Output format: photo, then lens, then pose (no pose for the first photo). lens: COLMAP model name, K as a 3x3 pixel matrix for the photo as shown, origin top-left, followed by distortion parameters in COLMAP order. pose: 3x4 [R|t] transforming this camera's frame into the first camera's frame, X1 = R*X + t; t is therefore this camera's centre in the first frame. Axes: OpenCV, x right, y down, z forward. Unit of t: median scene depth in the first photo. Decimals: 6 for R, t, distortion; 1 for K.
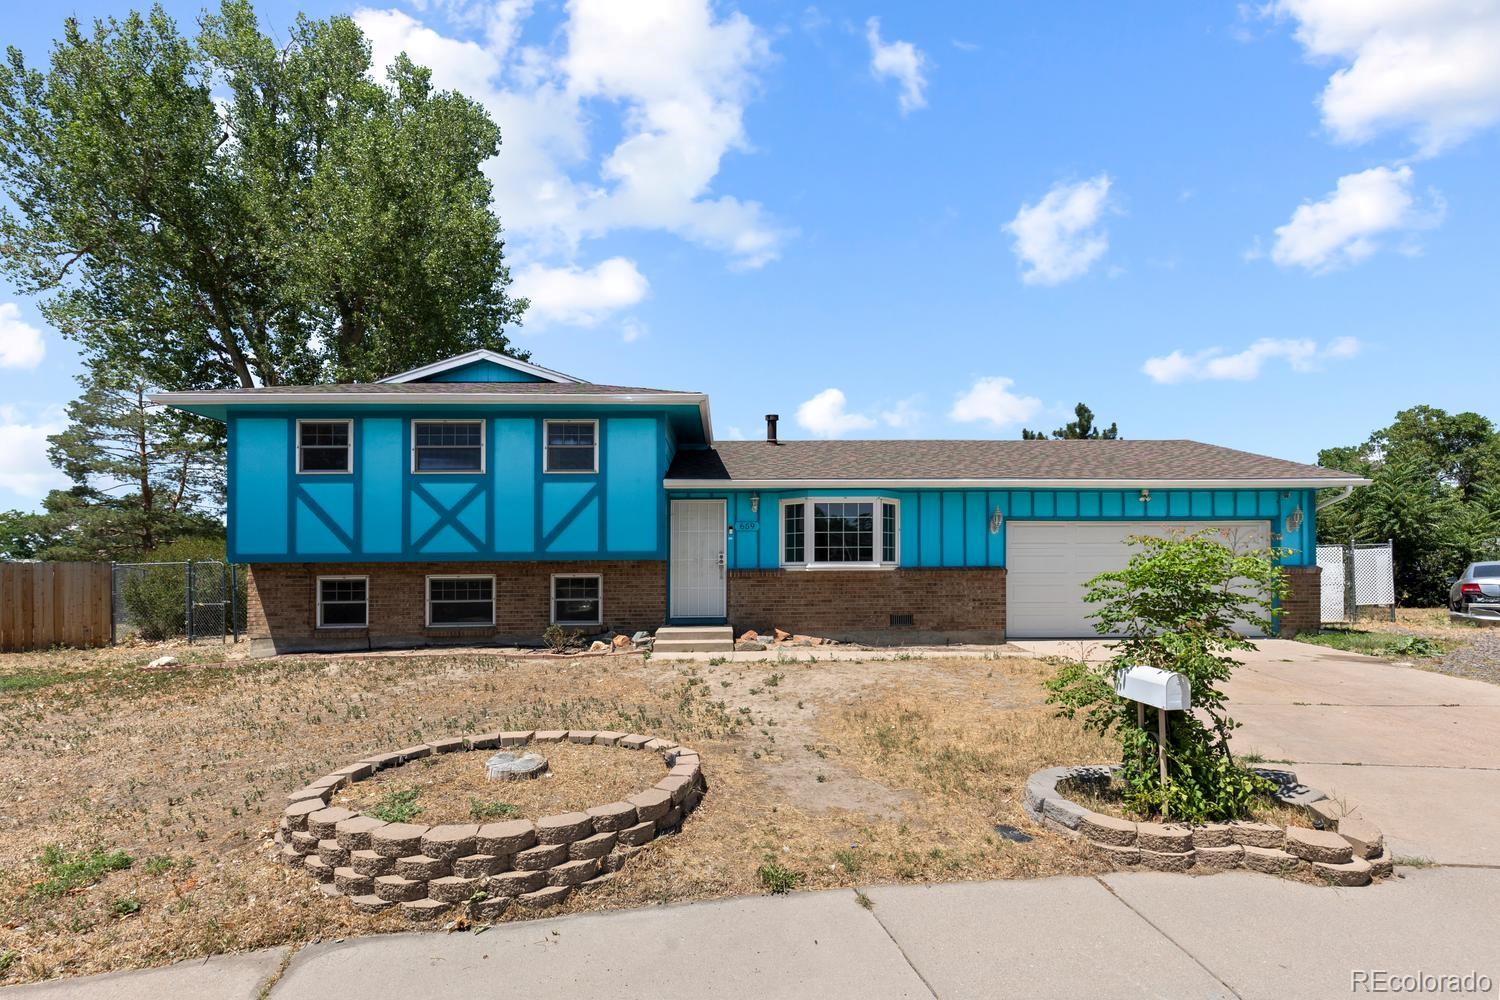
lens RADIAL K [[655.1, 0, 870.9], [0, 655.1, 511.0], [0, 0, 1]] dist [0.003395, -0.000387]
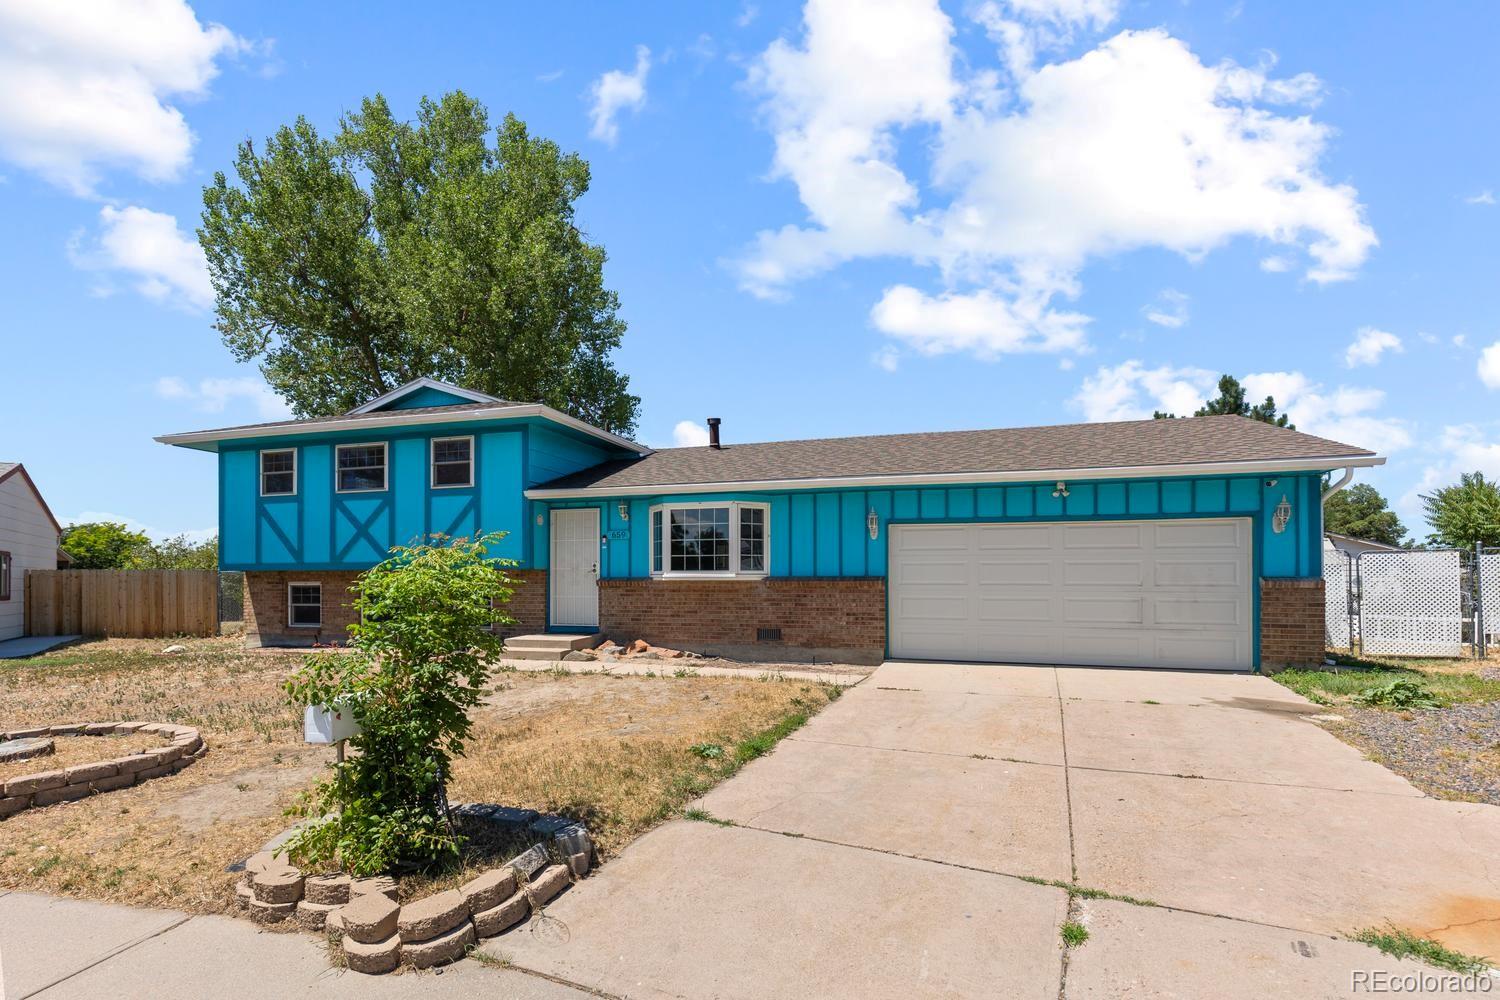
lens RADIAL K [[688.5, 0, 752.8], [0, 688.5, 517.8], [0, 0, 1]] dist [0.005116, 0.000130]
pose [[0.952306, -0.021747, -0.304367, 0.326170], [0.022433, 0.999748, -0.001242, 0.003672], [0.304318, -0.005645, 0.952554, 0.073301]]
